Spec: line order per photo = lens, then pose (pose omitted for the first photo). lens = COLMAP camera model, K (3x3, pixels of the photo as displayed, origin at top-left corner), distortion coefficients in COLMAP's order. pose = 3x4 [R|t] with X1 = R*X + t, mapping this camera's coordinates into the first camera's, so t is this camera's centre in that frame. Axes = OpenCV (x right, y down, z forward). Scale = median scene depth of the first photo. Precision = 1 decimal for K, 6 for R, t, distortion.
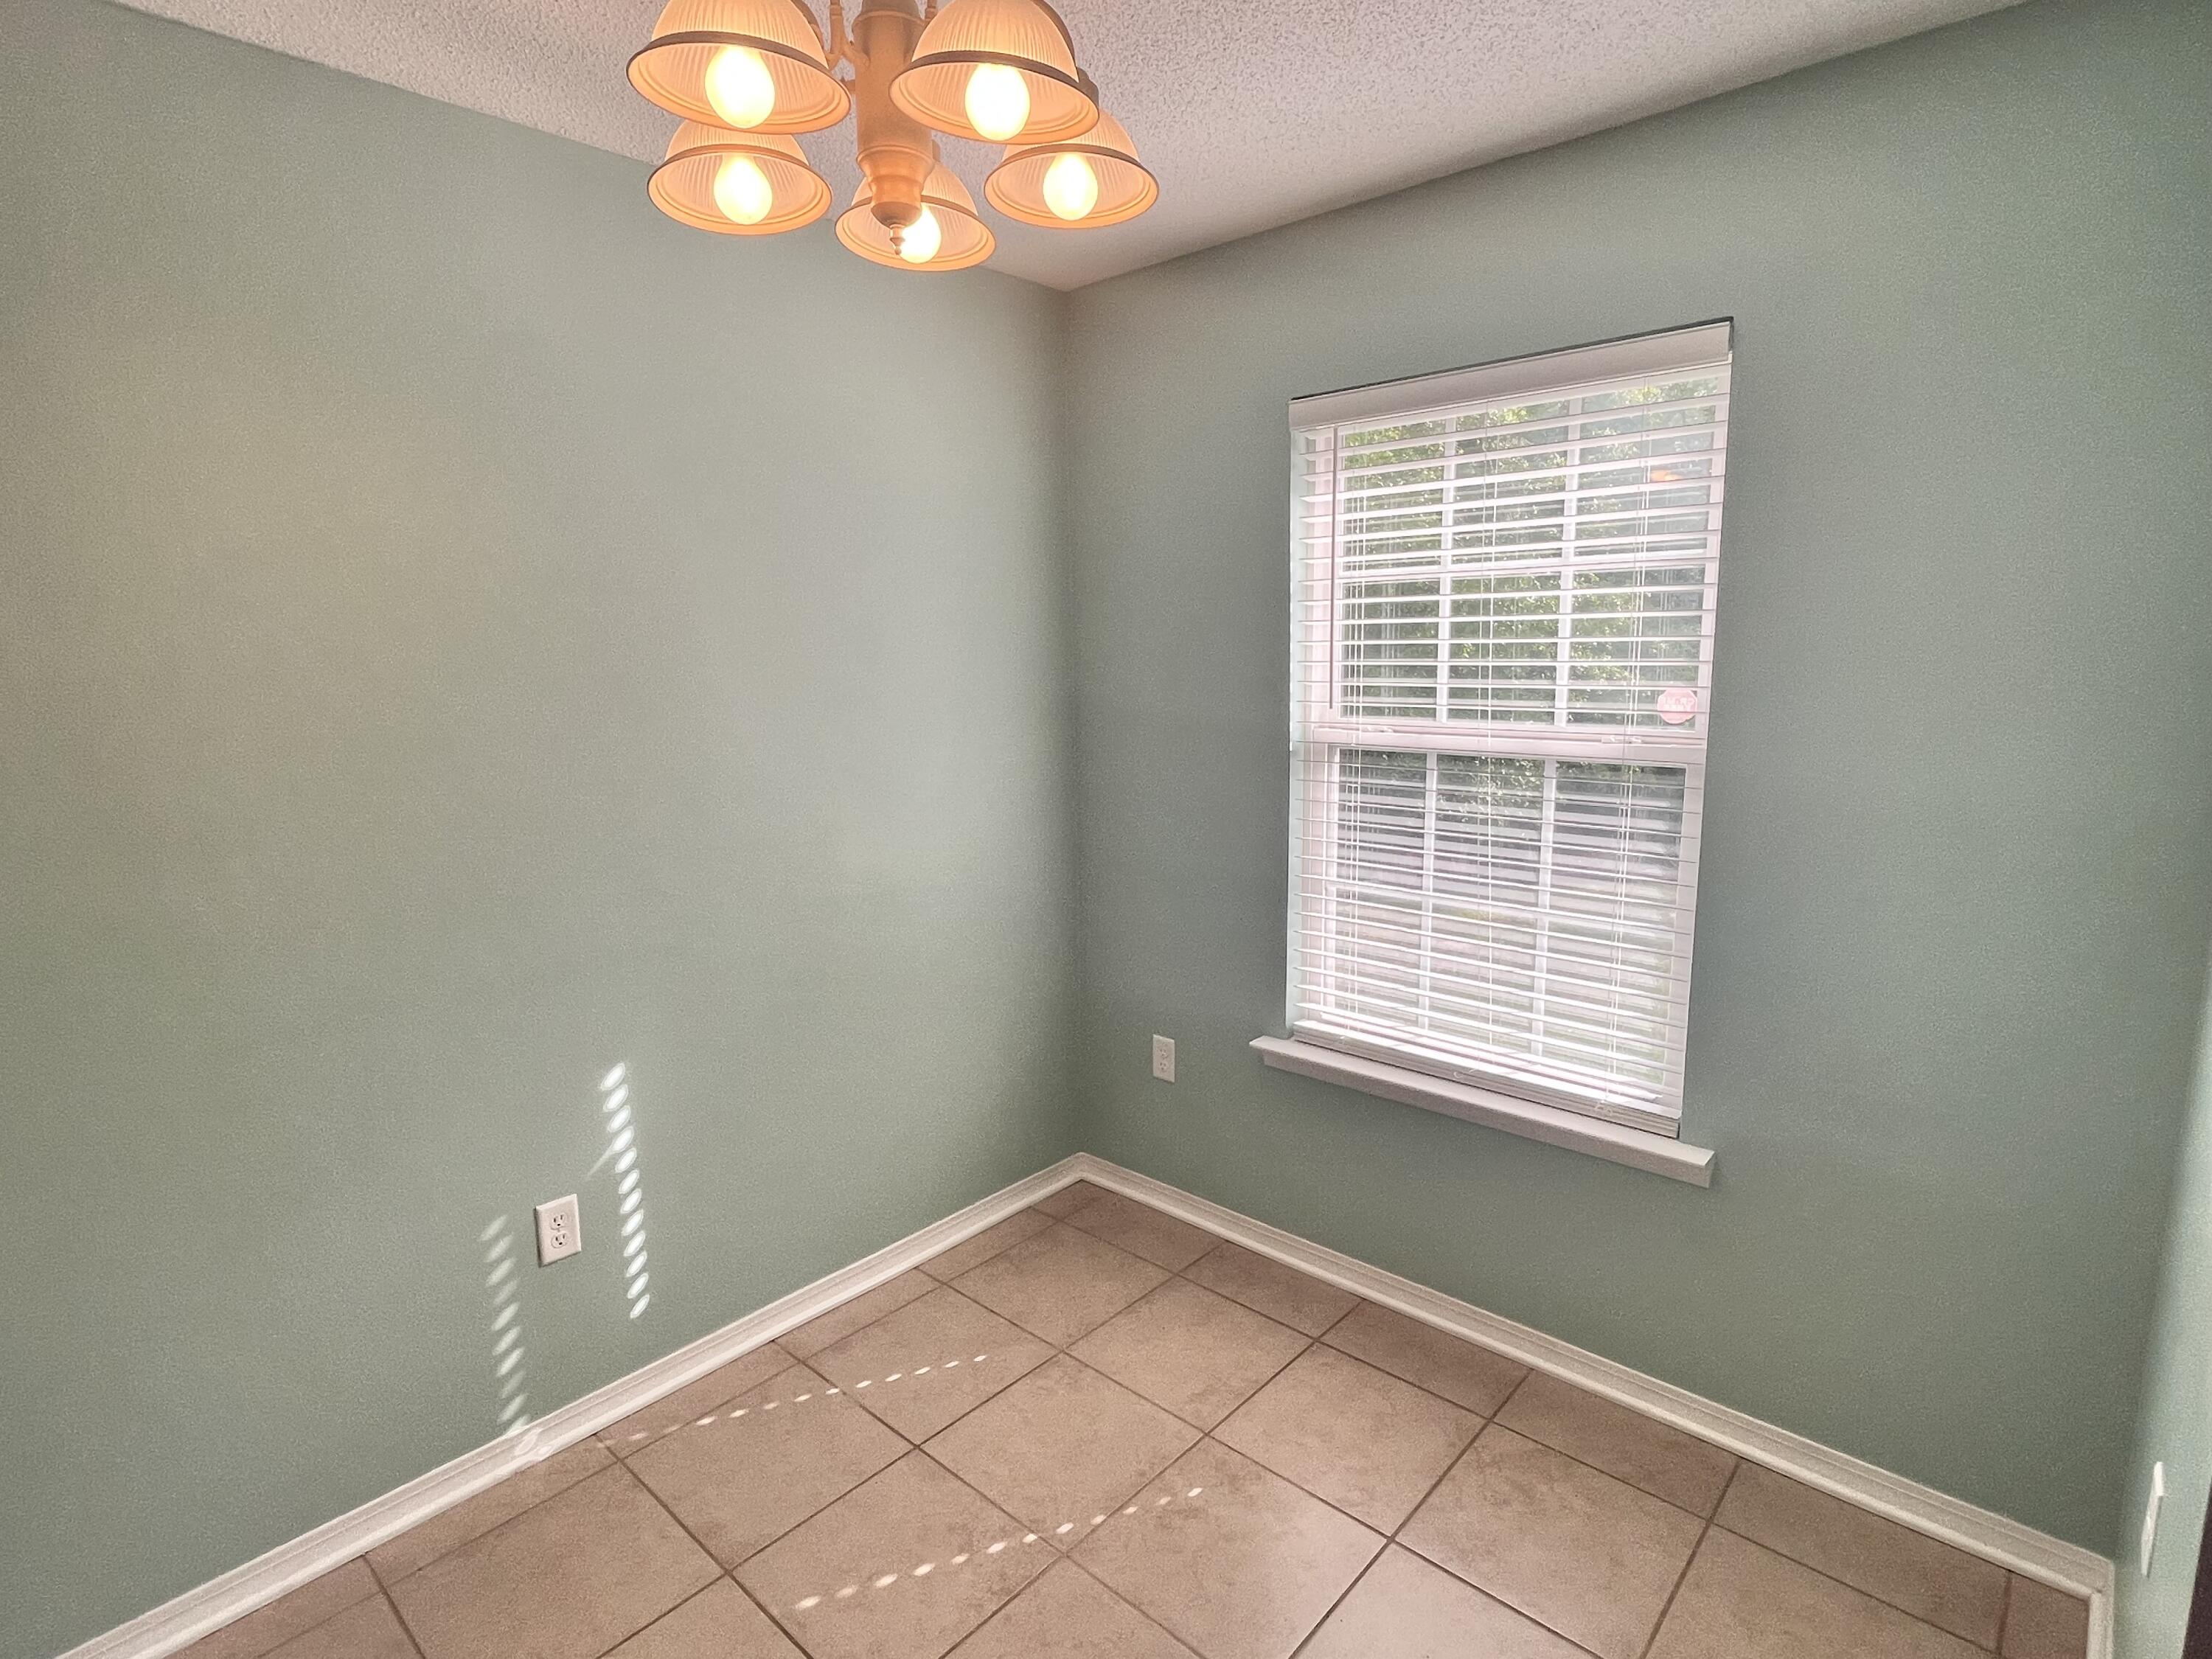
lens RADIAL K [[1136.1, 0, 1107.6], [0, 1136.1, 822.2], [0, 0, 1]] dist [-0.007461, 0.002221]
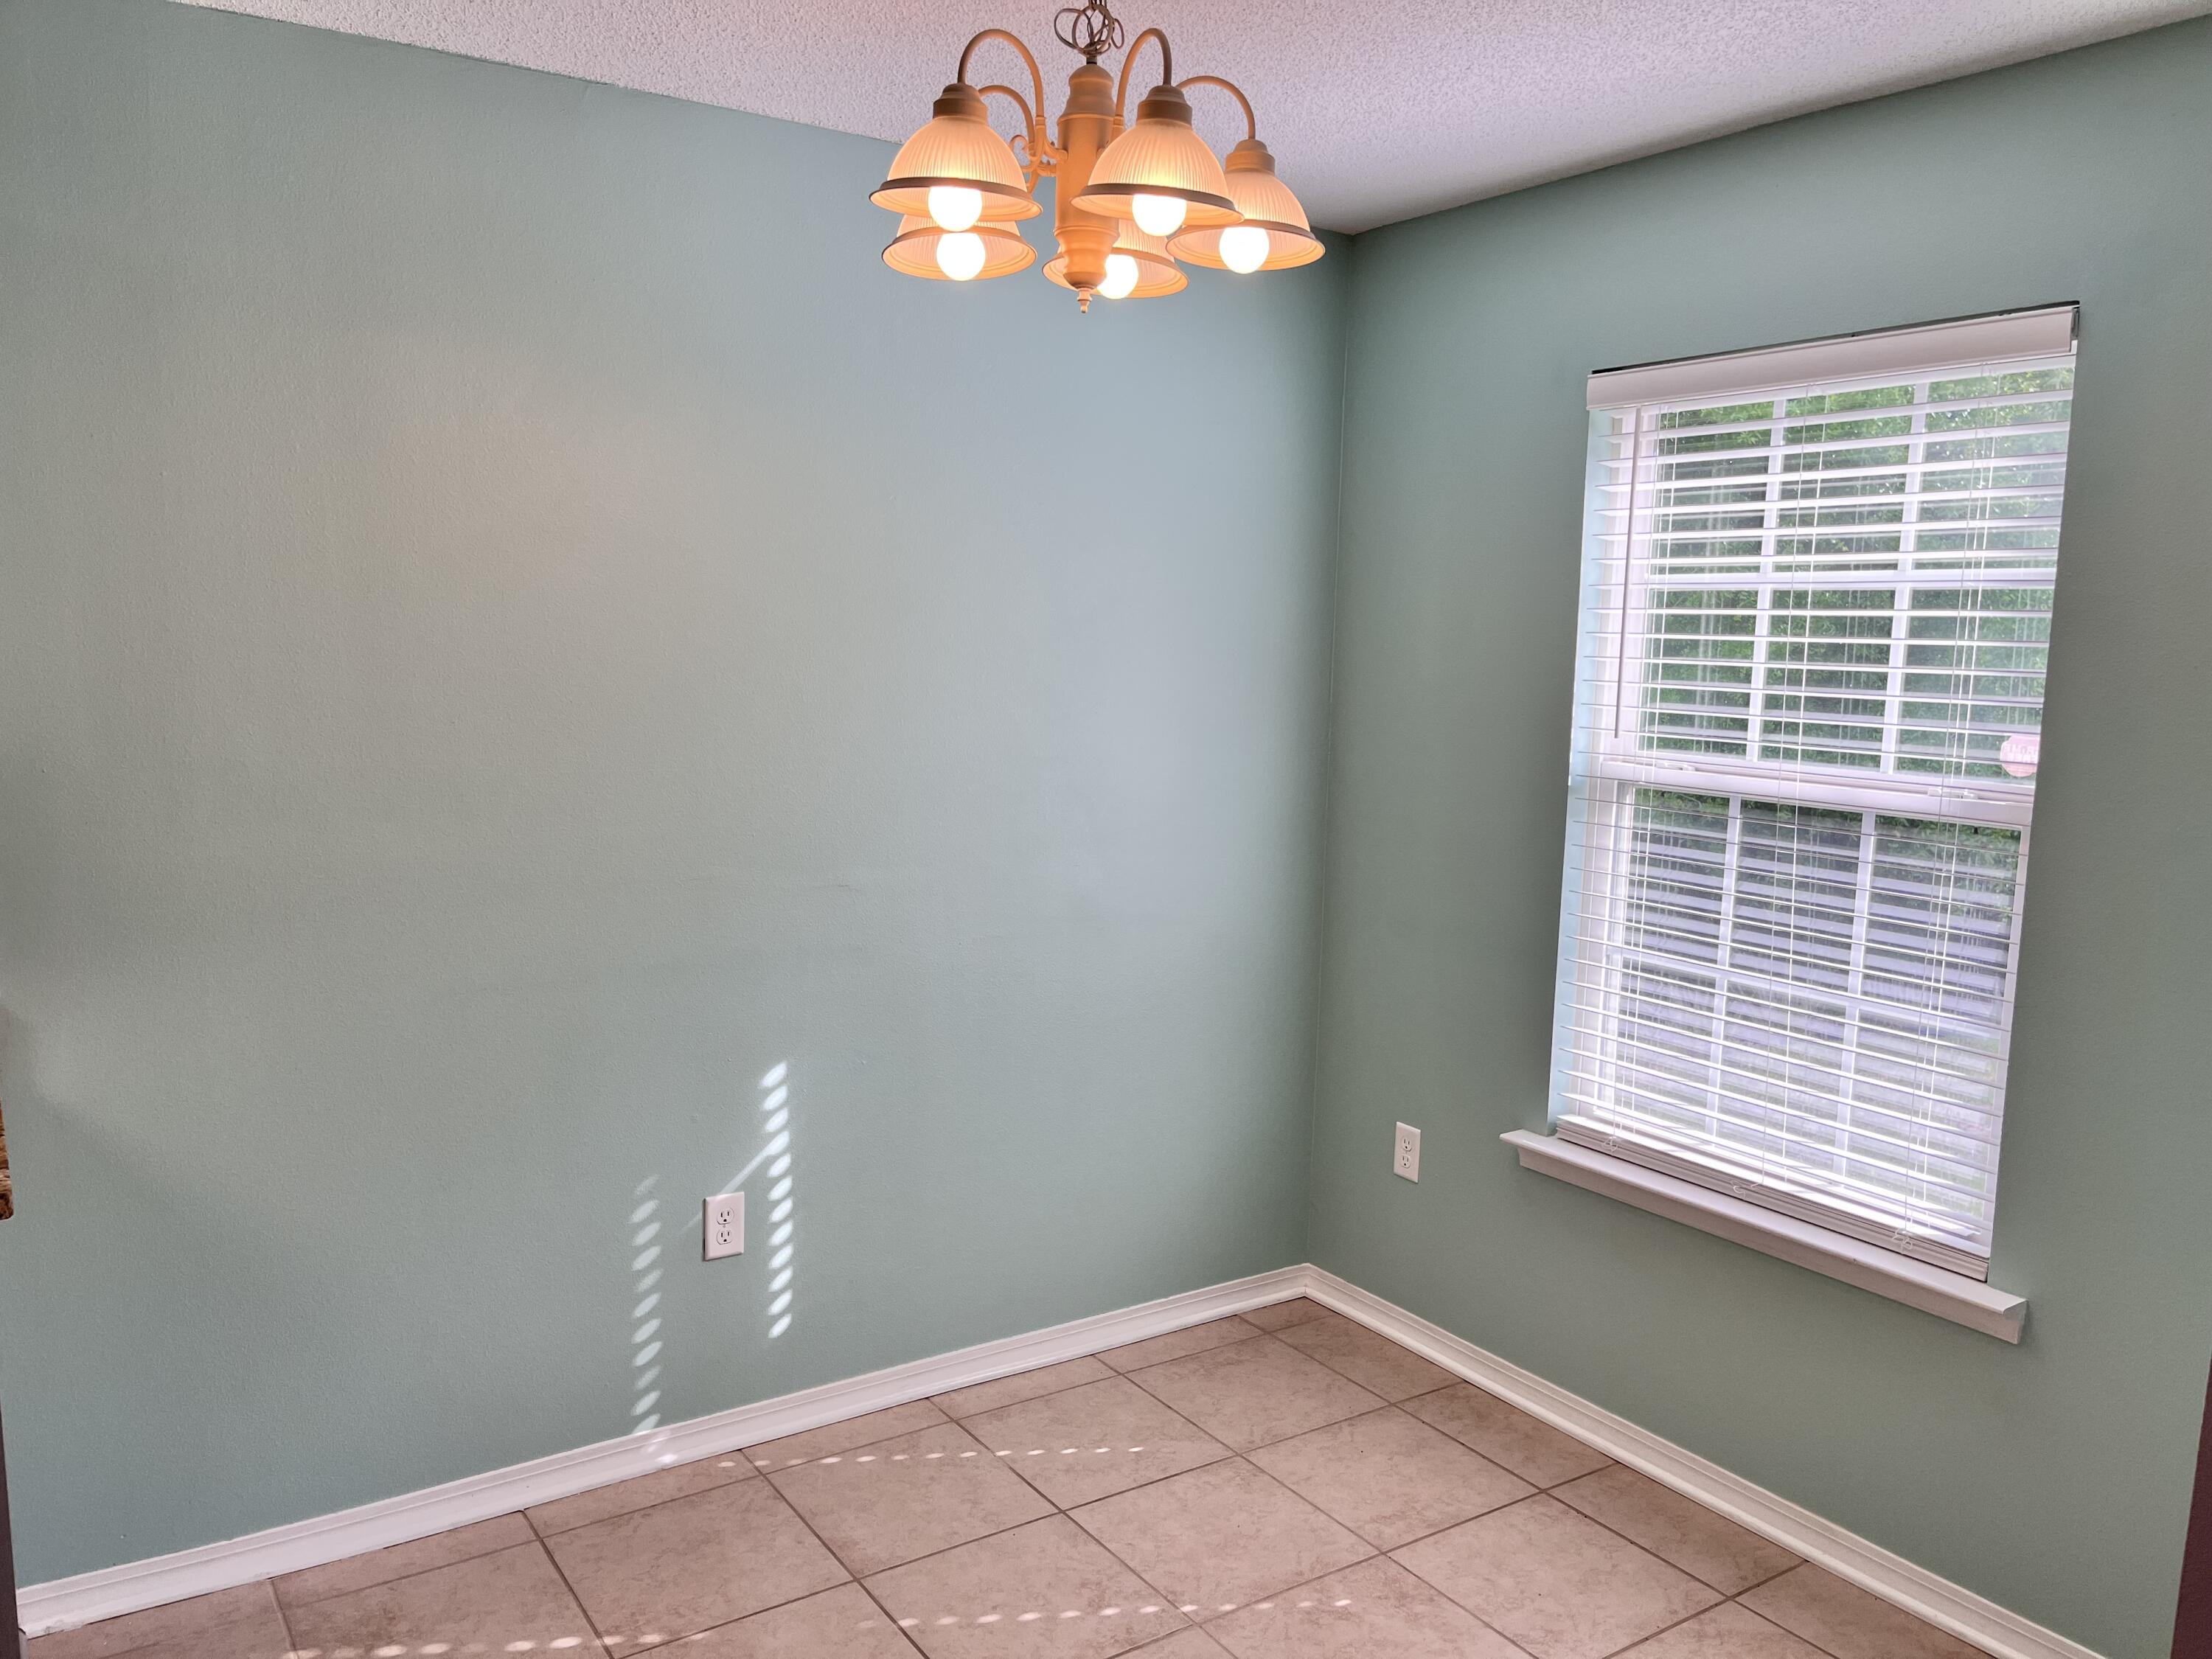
lens RADIAL K [[1681.1, 0, 1106.0], [0, 1681.1, 835.6], [0, 0, 1]] dist [0.067512, -0.098891]
pose [[0.969880, 0.067983, -0.233905, 0.138623], [-0.075817, 0.996817, -0.024653, 0.033593], [0.231485, 0.041645, 0.971947, -0.322945]]
